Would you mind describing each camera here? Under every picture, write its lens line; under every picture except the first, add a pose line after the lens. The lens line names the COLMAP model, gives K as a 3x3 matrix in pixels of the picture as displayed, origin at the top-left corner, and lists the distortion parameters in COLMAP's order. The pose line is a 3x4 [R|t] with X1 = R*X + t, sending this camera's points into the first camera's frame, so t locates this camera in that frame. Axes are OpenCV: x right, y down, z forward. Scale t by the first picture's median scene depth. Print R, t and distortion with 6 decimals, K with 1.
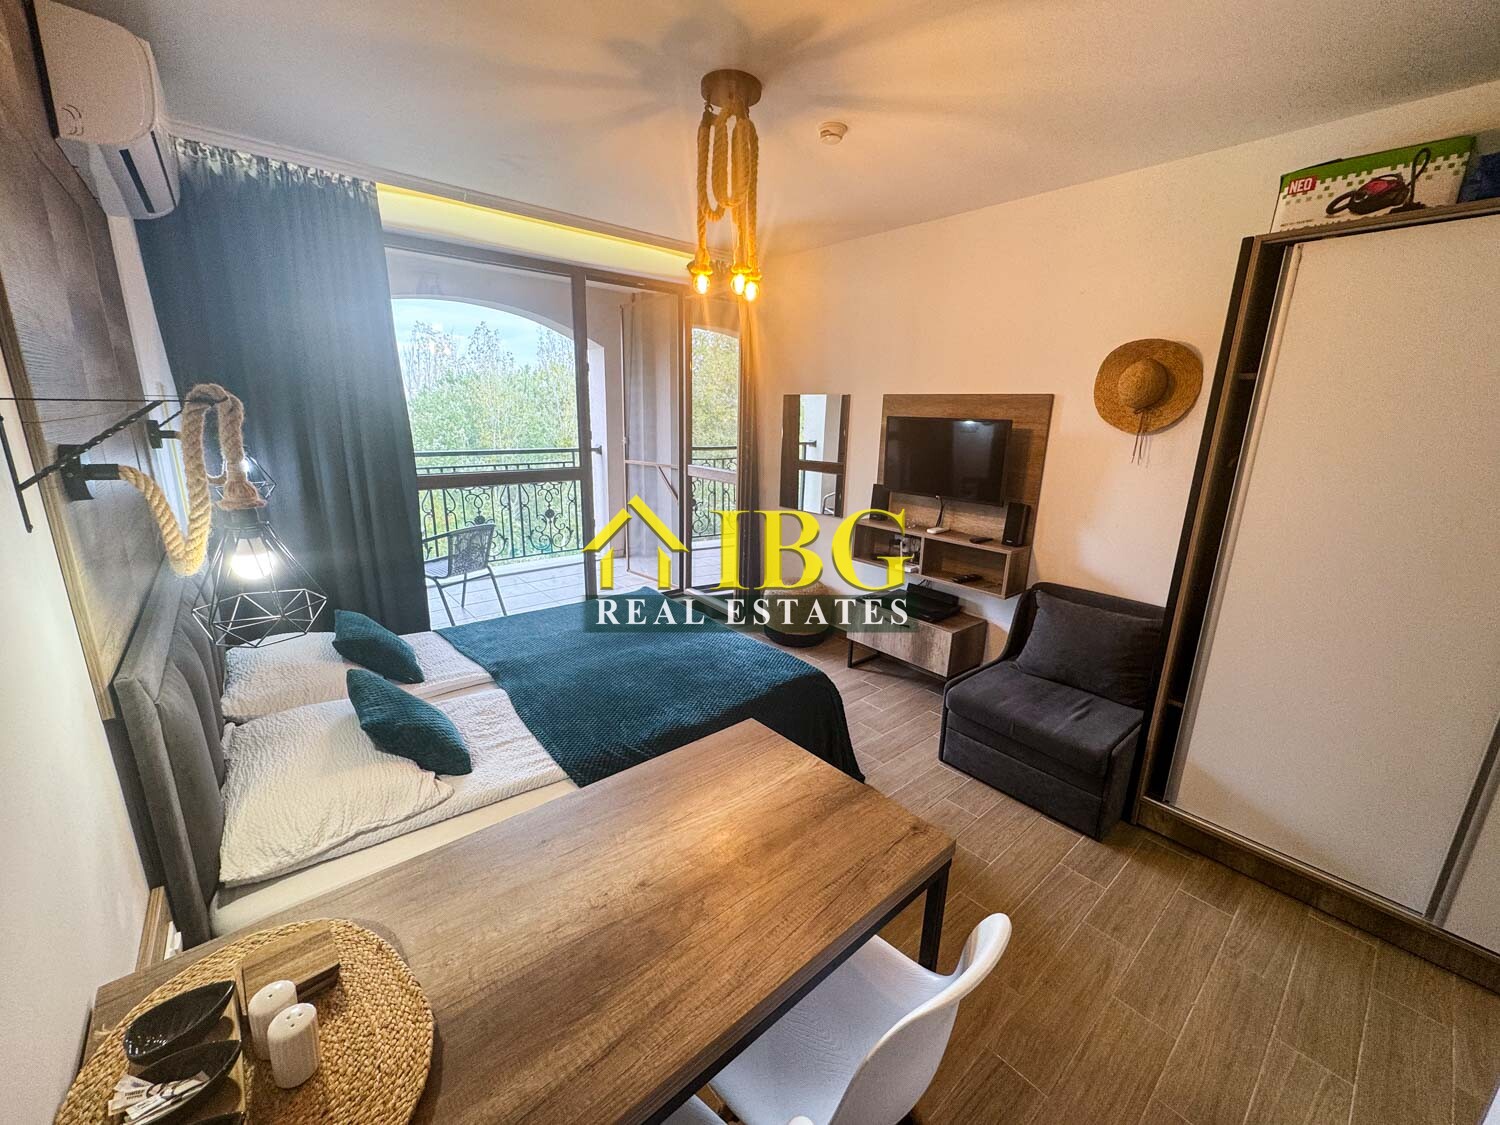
lens RADIAL K [[597.5, 0, 748.1], [0, 597.5, 561.9], [0, 0, 1]] dist [-0.004249, 0.000766]
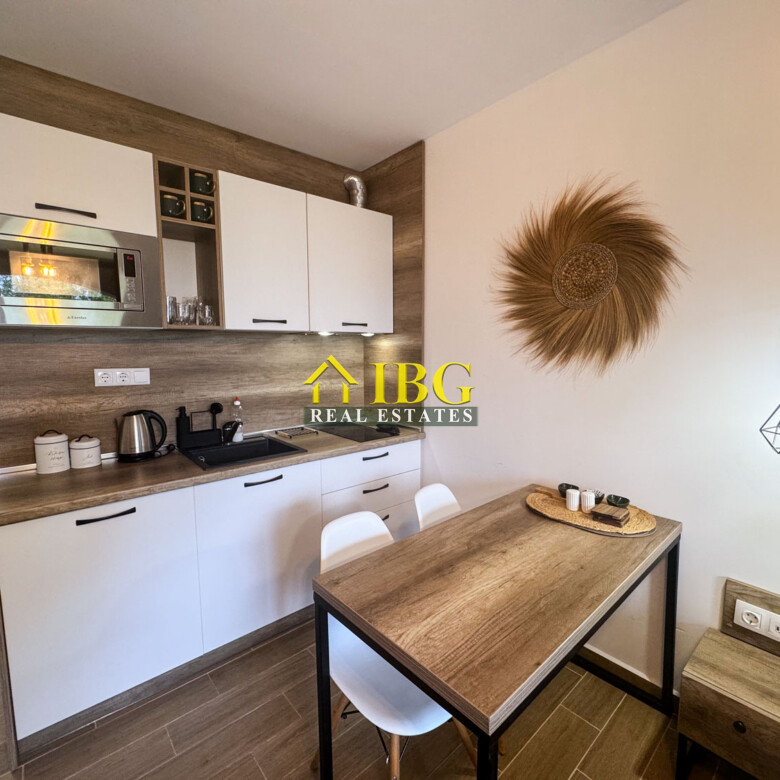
lens RADIAL K [[414.2, 0, 389.5], [0, 414.2, 389.4], [0, 0, 1]] dist [-0.002900, -0.000019]
pose [[-0.999801, -0.016571, -0.011078, 0.088098], [-0.019391, 0.937289, 0.348013, -0.163238], [0.004616, 0.348158, -0.937424, 0.890518]]
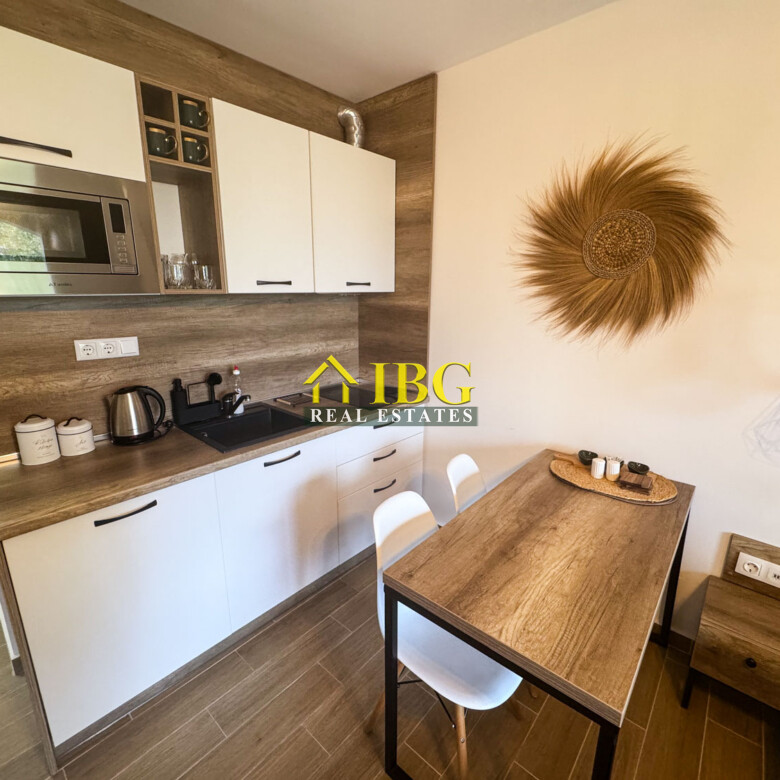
lens RADIAL K [[414.2, 0, 389.5], [0, 414.2, 389.9], [0, 0, 1]] dist [-0.002900, -0.000019]
pose [[-0.989737, 0.006178, -0.142769, 0.234634], [-0.062386, 0.880152, 0.470575, -0.193730], [0.128566, 0.474652, -0.870733, 0.824630]]
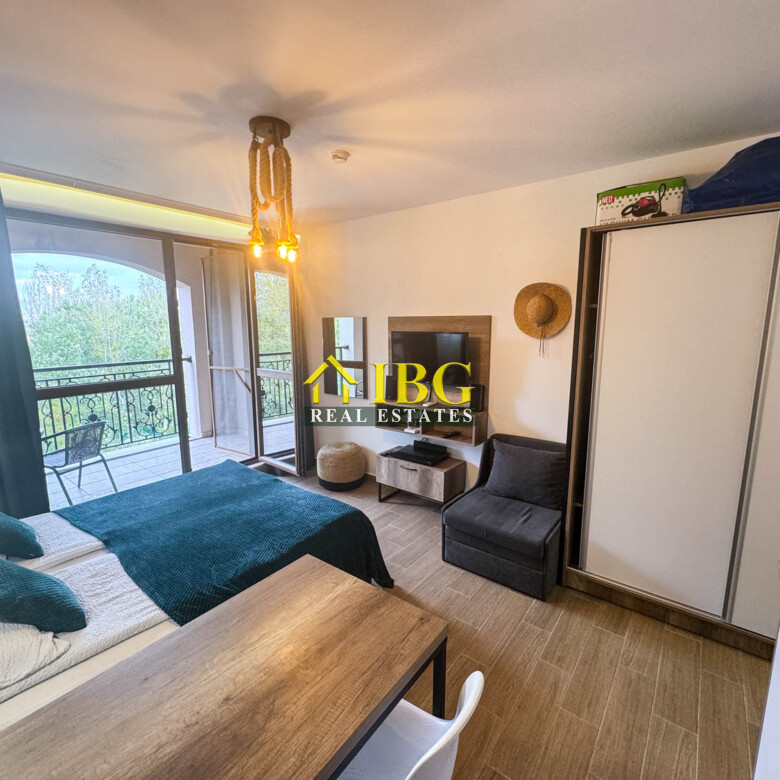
lens RADIAL K [[414.2, 0, 389.1], [0, 414.2, 389.3], [0, 0, 1]] dist [-0.002900, -0.000019]
pose [[0.978508, -0.060627, 0.197096, 0.017091], [0.077441, 0.993882, -0.078747, -0.022167], [-0.191116, 0.092318, 0.977217, -0.018673]]
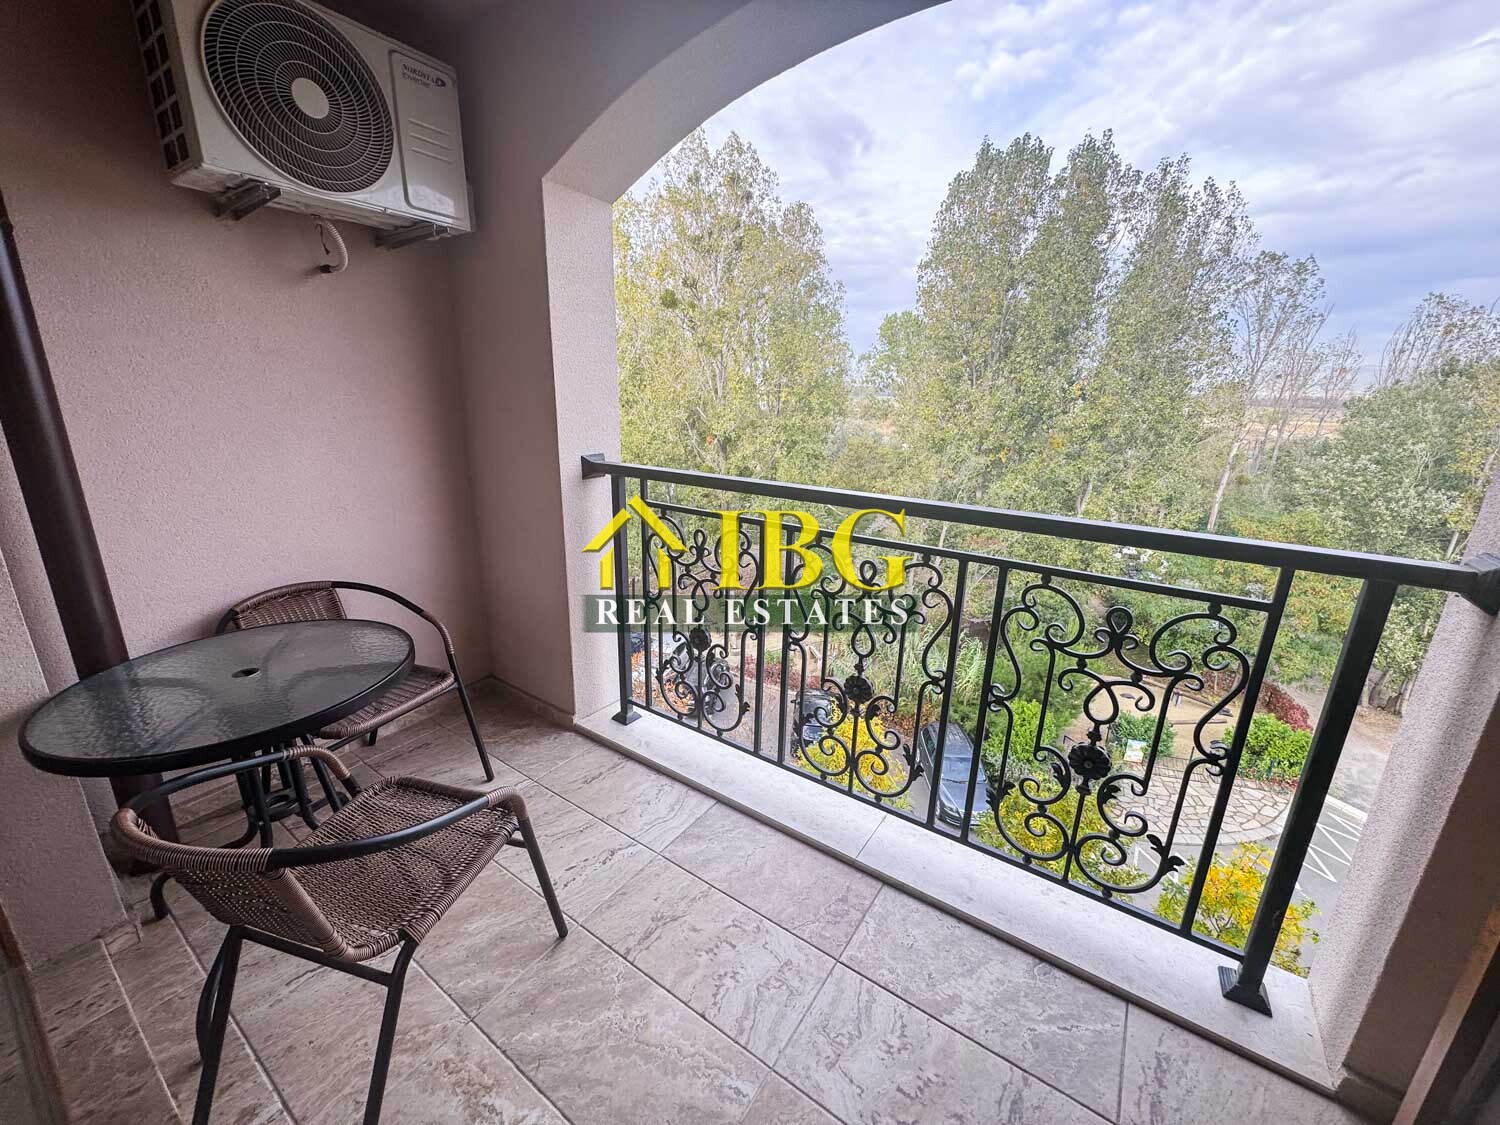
lens RADIAL K [[597.5, 0, 744.2], [0, 597.5, 559.2], [0, 0, 1]] dist [-0.004249, 0.000766]
pose [[0.251899, 0.247251, -0.935636, -0.341833], [-0.255610, 0.949477, 0.182091, -0.420205], [0.933386, 0.193289, 0.302372, 1.803369]]
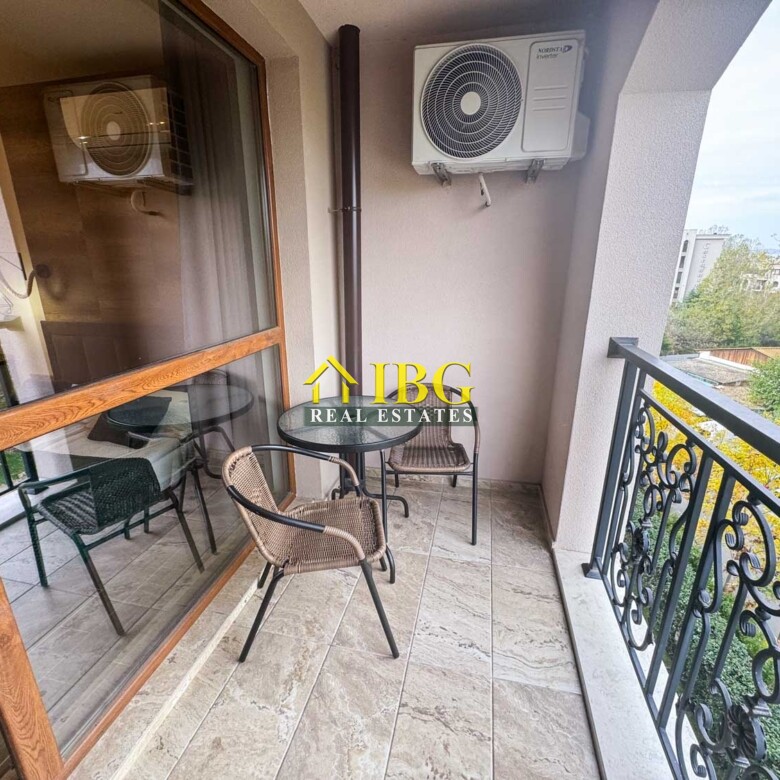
lens RADIAL K [[414.2, 0, 392.7], [0, 414.2, 387.5], [0, 0, 1]] dist [-0.002900, -0.000019]
pose [[-0.799656, 0.150024, -0.581415, -0.588023], [-0.170642, 0.871583, 0.459592, -0.539241], [0.575701, 0.466729, -0.671366, 2.148747]]
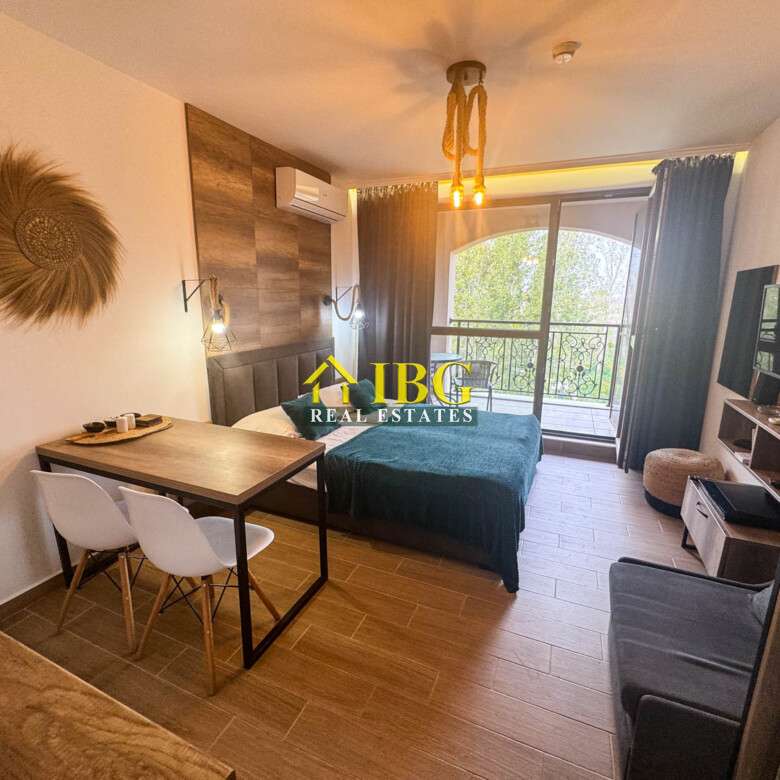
lens RADIAL K [[414.2, 0, 389.3], [0, 414.2, 389.4], [0, 0, 1]] dist [-0.002900, -0.000019]
pose [[0.442266, 0.174246, -0.879795, 0.804831], [-0.222202, 0.971652, 0.080739, -0.029915], [0.868923, 0.159784, 0.468447, 0.375329]]
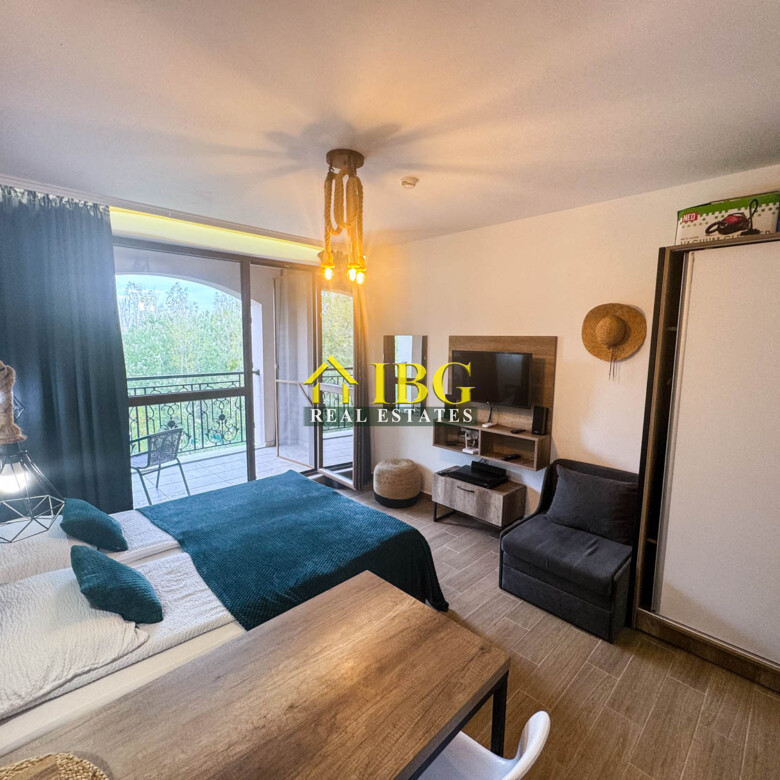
lens RADIAL K [[414.2, 0, 388.9], [0, 414.2, 389.4], [0, 0, 1]] dist [-0.002900, -0.000019]
pose [[0.997503, -0.022665, 0.066890, 0.000920], [0.030815, 0.991872, -0.123449, -0.029977], [-0.063548, 0.125202, 0.990094, -0.027589]]
